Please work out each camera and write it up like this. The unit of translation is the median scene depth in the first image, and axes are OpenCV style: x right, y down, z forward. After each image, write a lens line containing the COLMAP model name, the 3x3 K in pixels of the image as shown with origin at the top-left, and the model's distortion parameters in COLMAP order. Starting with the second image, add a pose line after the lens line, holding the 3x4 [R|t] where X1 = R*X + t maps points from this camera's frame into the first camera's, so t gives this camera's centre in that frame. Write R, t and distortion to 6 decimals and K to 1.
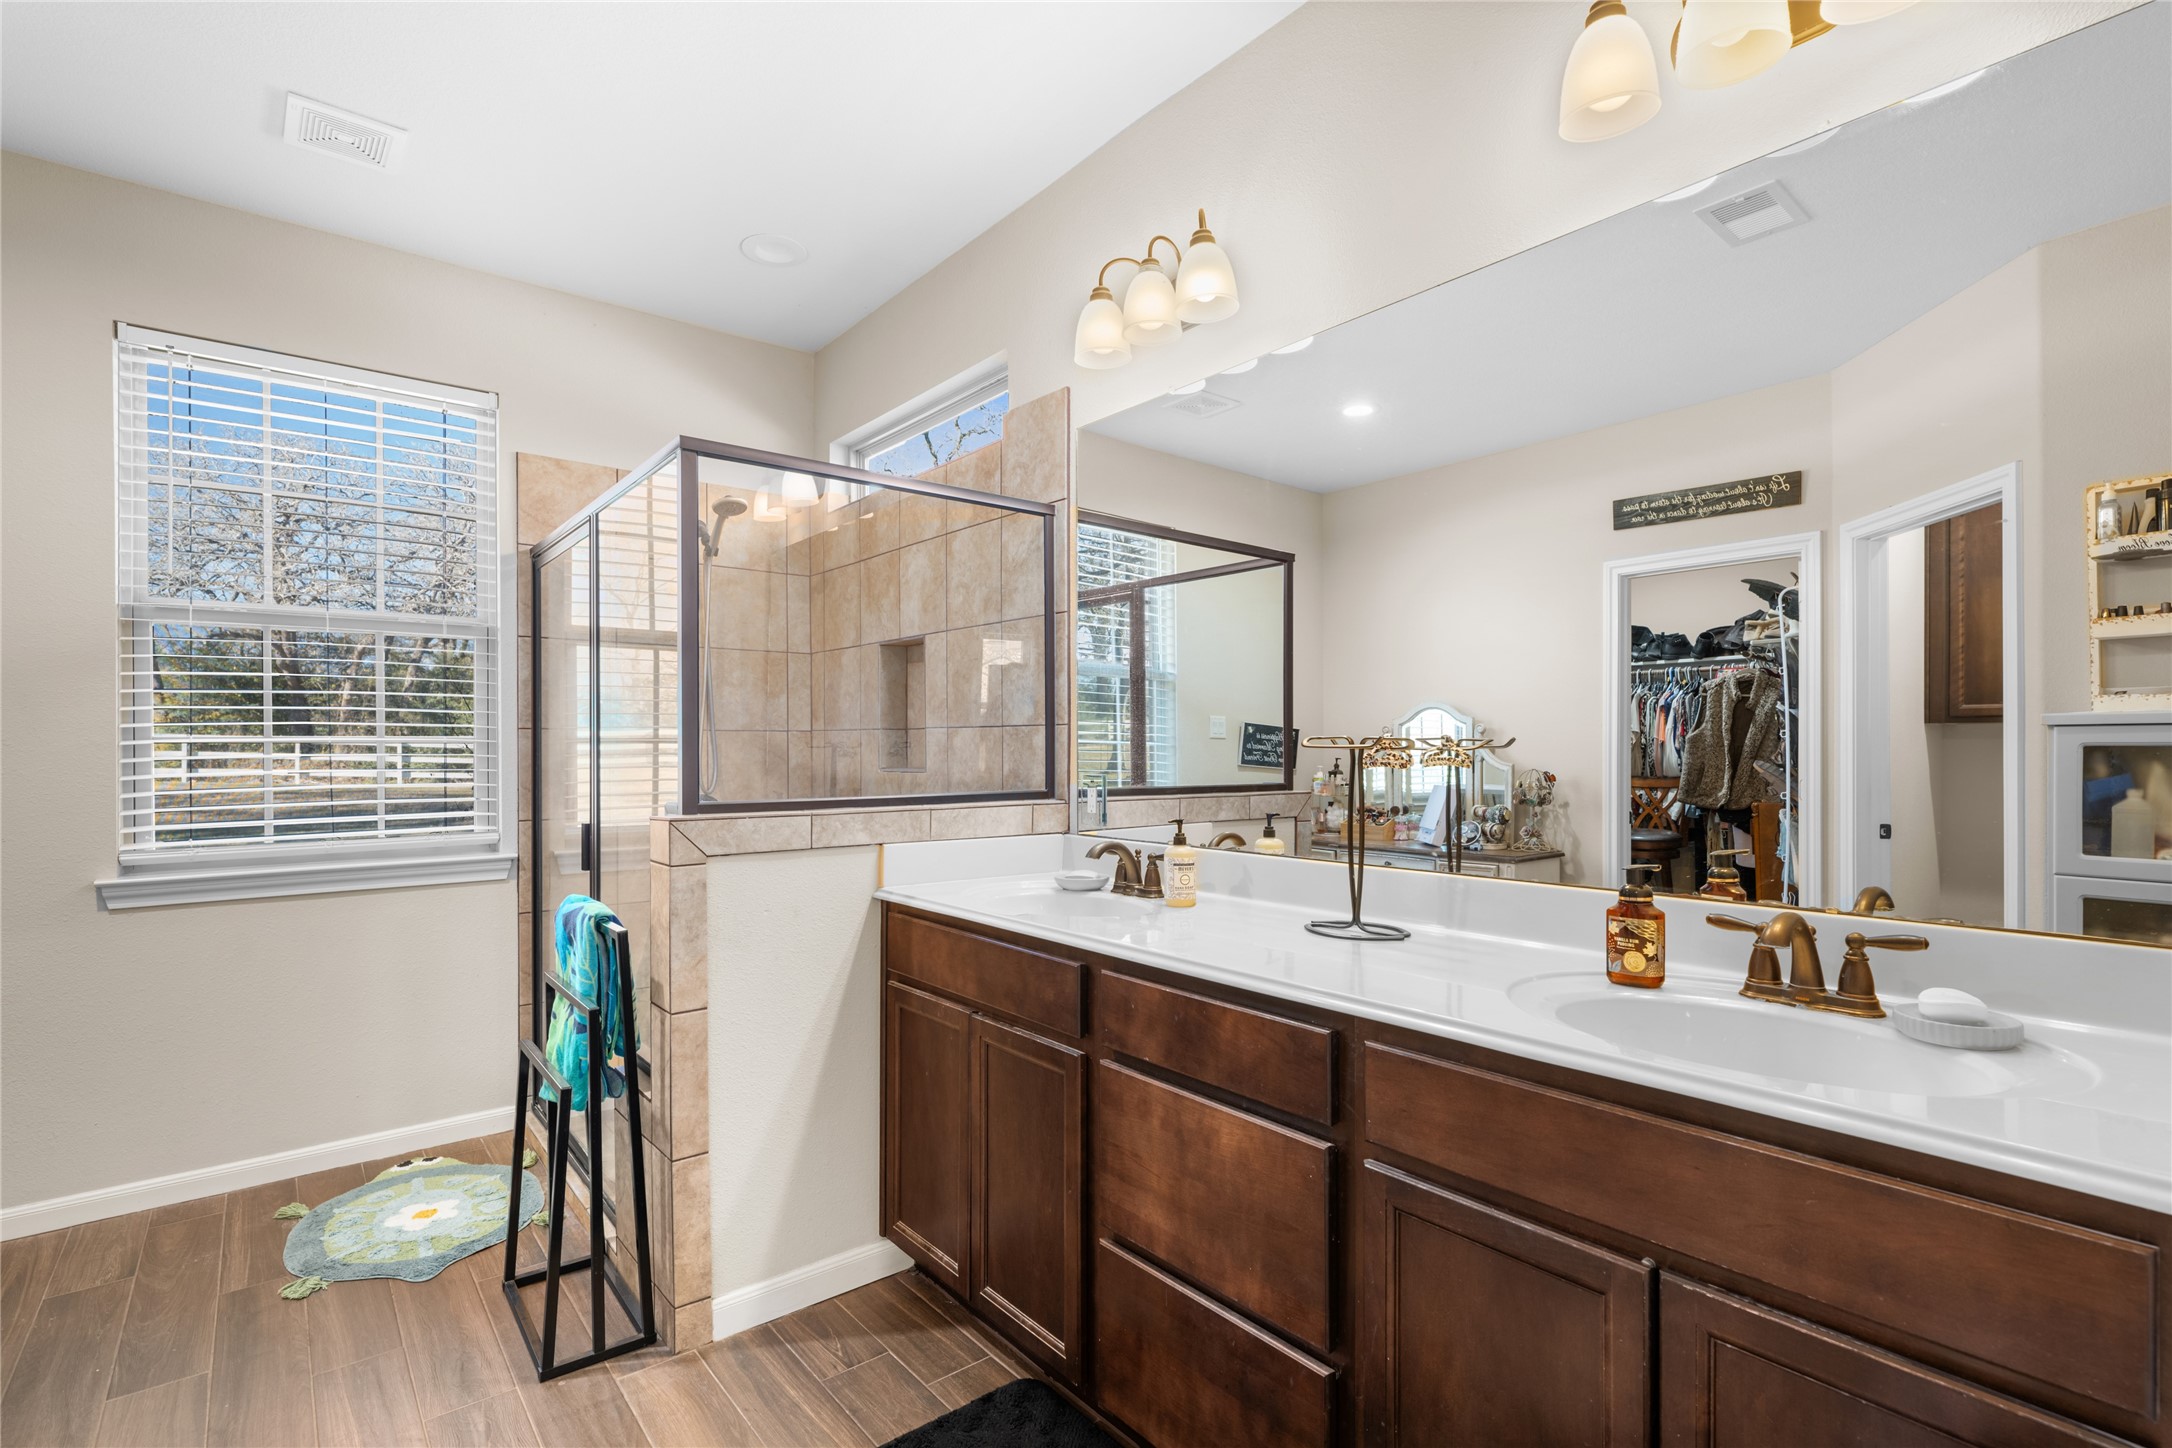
lens RADIAL K [[997.9, 0, 1084.8], [0, 997.9, 754.3], [0, 0, 1]] dist [0.000087, -0.000002]
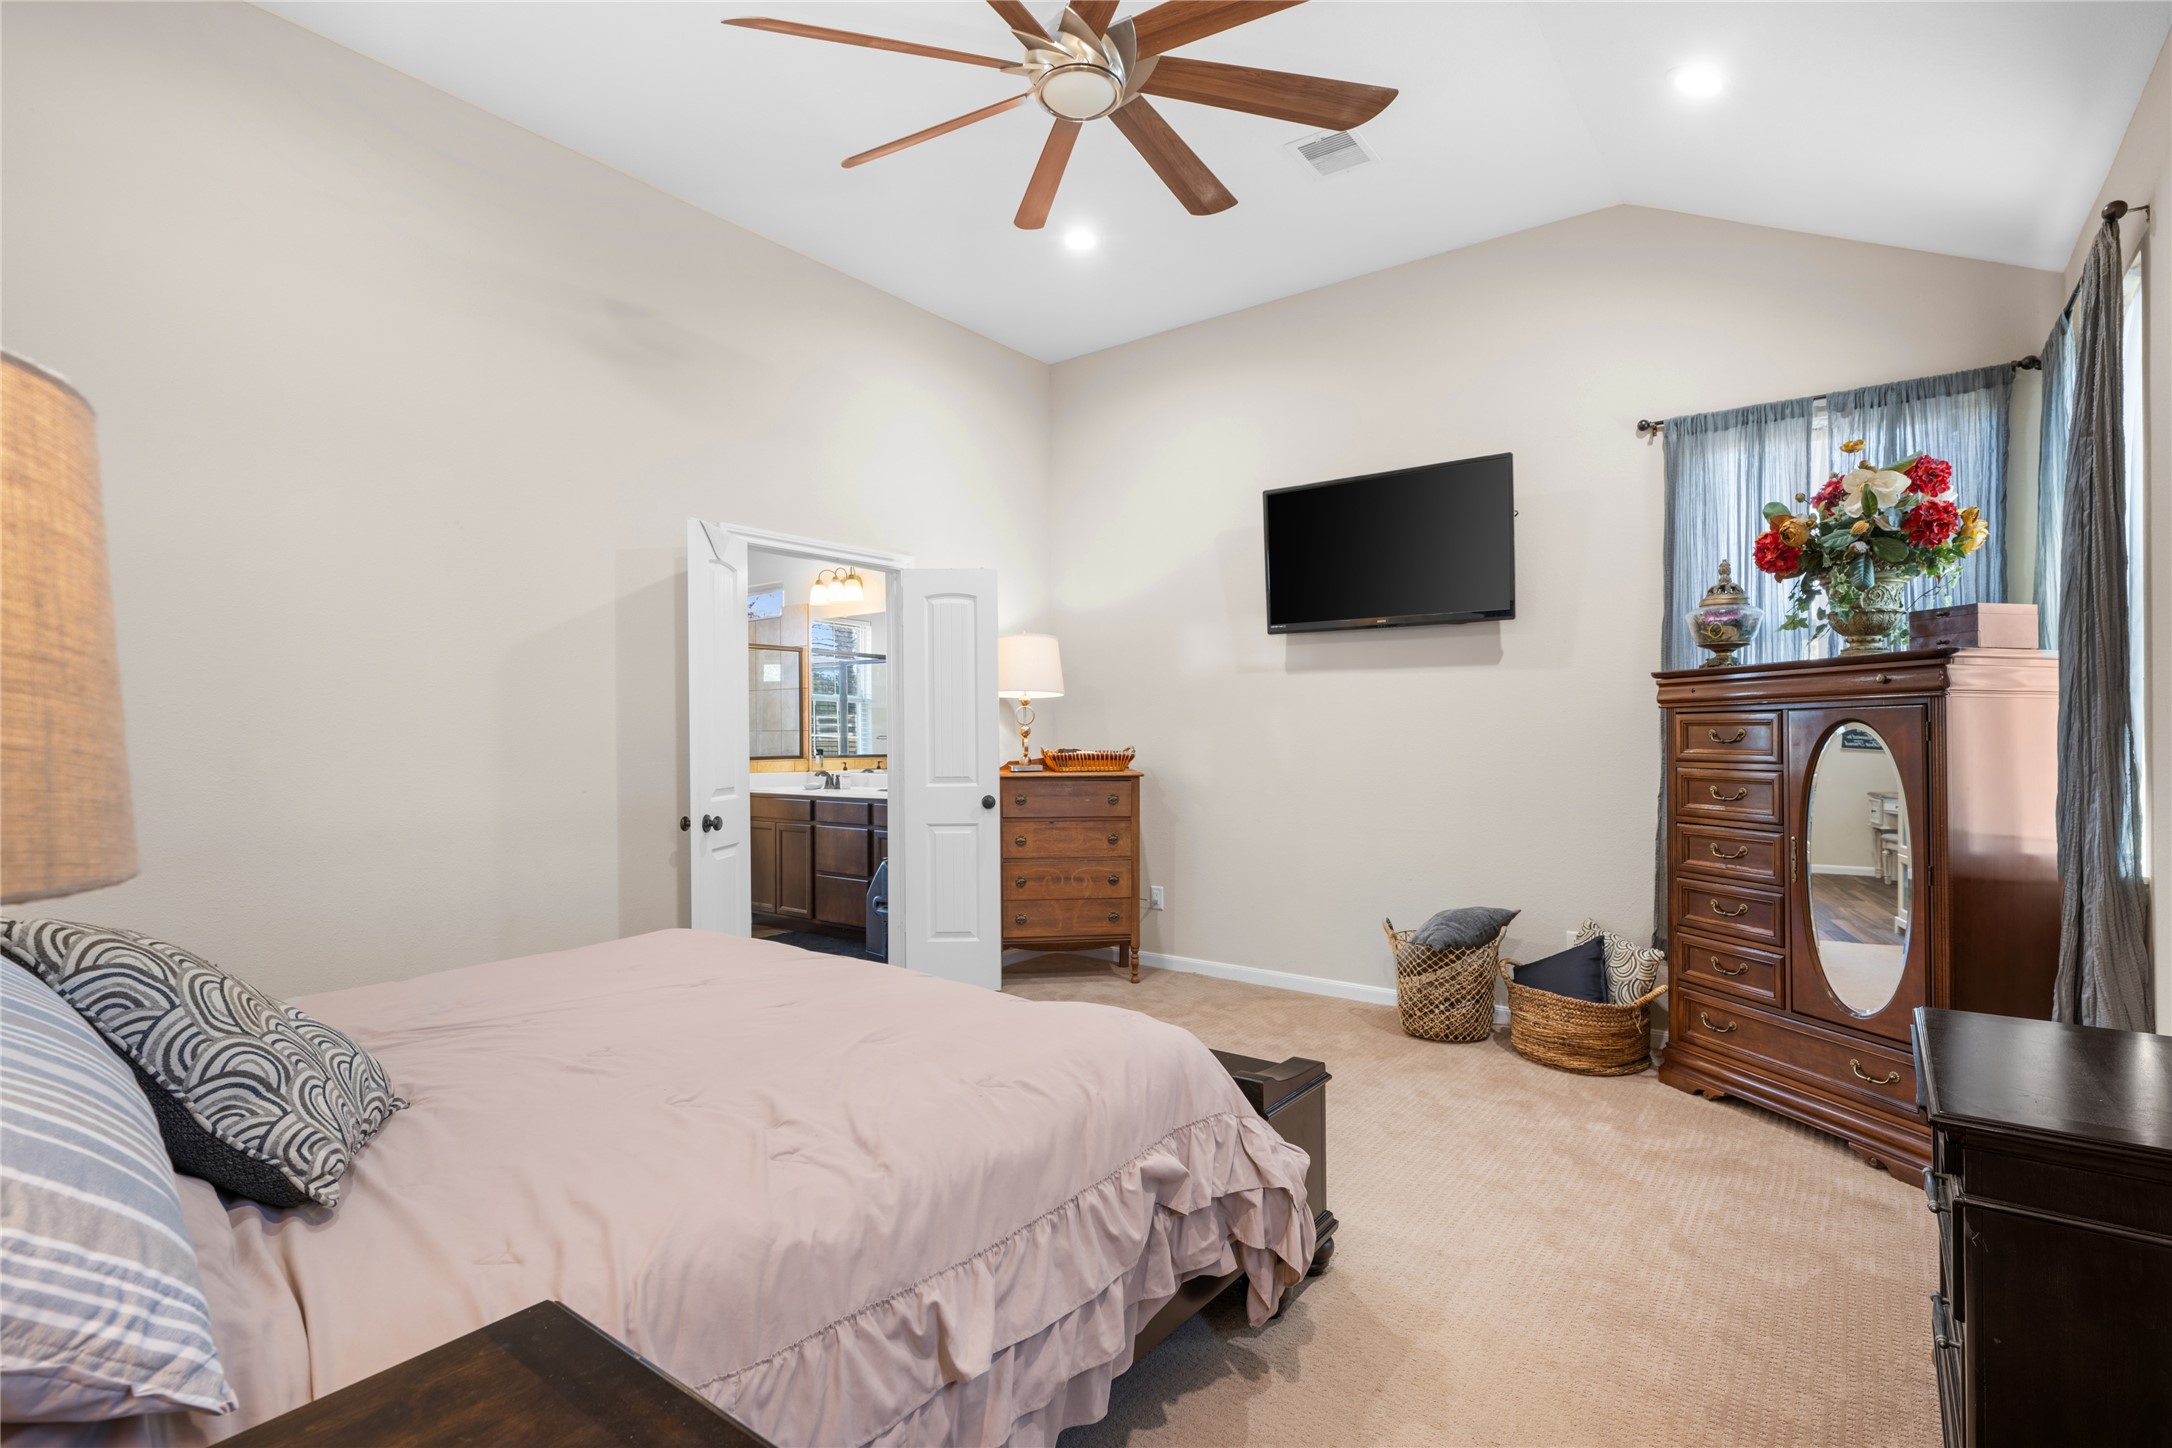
lens RADIAL K [[1025.4, 0, 1086.0], [0, 1025.4, 724.0], [0, 0, 1]] dist [0.000236, 0.000001]
pose [[0.971788, -0.005437, 0.235795, 0.059080], [0.005775, 0.999983, -0.000744, -0.042297], [-0.235787, 0.002085, 0.971803, -1.879545]]
